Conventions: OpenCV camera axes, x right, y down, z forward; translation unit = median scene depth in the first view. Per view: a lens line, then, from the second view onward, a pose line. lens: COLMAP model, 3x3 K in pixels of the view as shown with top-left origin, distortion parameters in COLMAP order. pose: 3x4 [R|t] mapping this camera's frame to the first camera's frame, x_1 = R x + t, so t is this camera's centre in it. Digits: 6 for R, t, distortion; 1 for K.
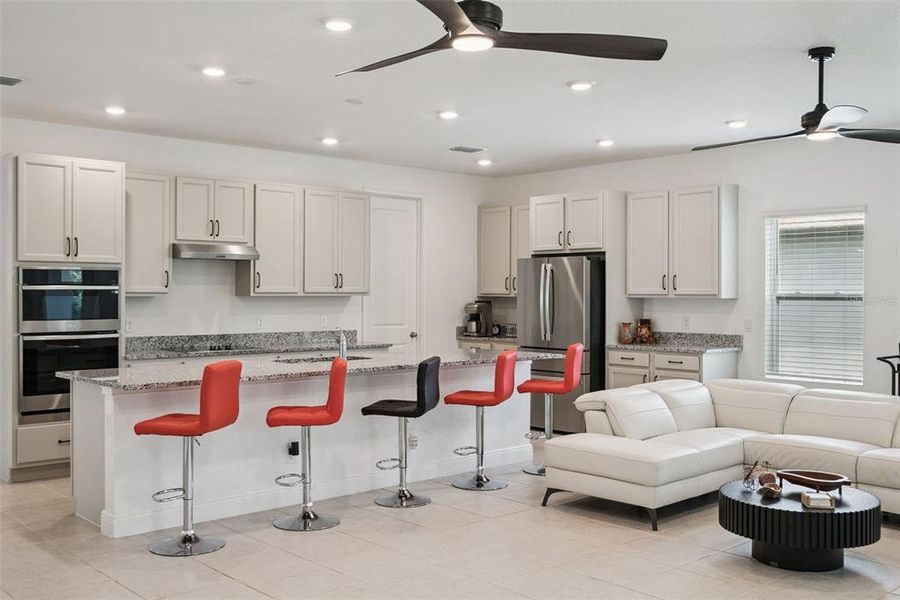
lens RADIAL K [[882.2, 0, 445.2], [0, 882.2, 297.5], [0, 0, 1]] dist [0.009881, 0.006671]
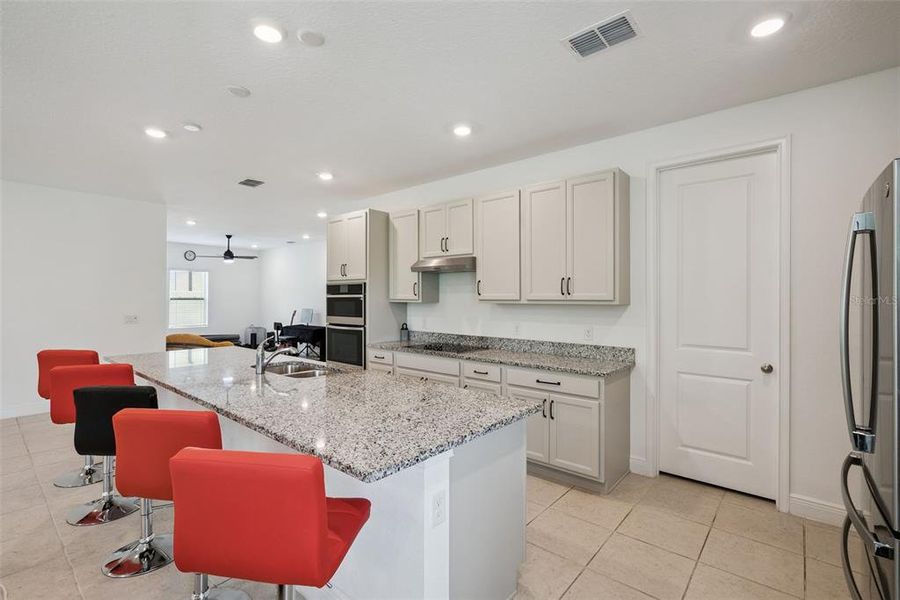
lens RADIAL K [[411.8, 0, 453.6], [0, 411.8, 299.2], [0, 0, 1]] dist [-0.002703, -0.000079]
pose [[0.135209, 0.000474, -0.990817, 0.282357], [-0.008119, 0.999967, -0.000629, -0.005864], [0.990784, 0.008129, 0.135209, 0.938671]]
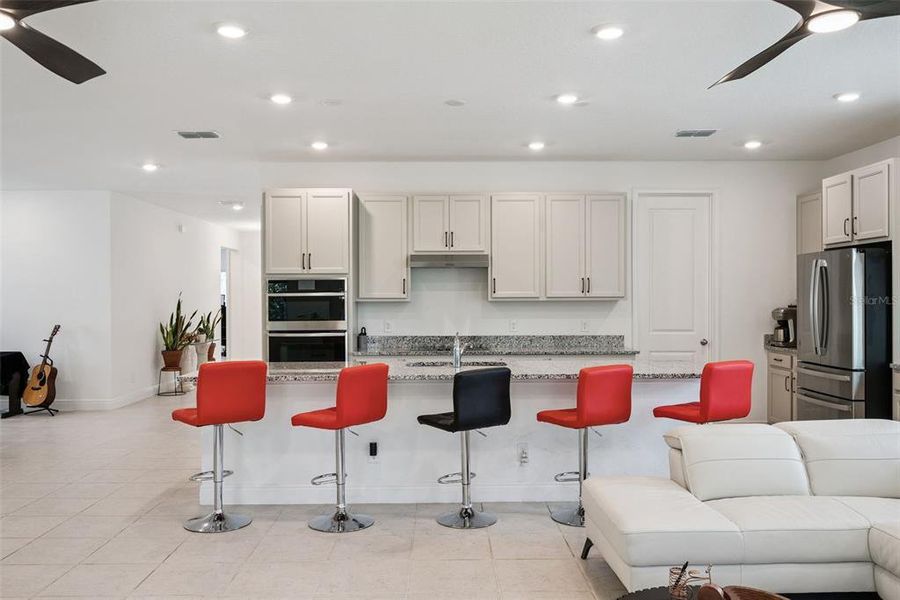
lens RADIAL K [[748.6, 0, 450.0], [0, 748.6, 300.0], [0, 0, 1]] dist [-0.000606, 0.002144]
pose [[0.754596, -0.003537, -0.656181, 0.351706], [0.002198, 0.999993, -0.002863, -0.000132], [0.656186, 0.000718, 0.754598, 0.297179]]
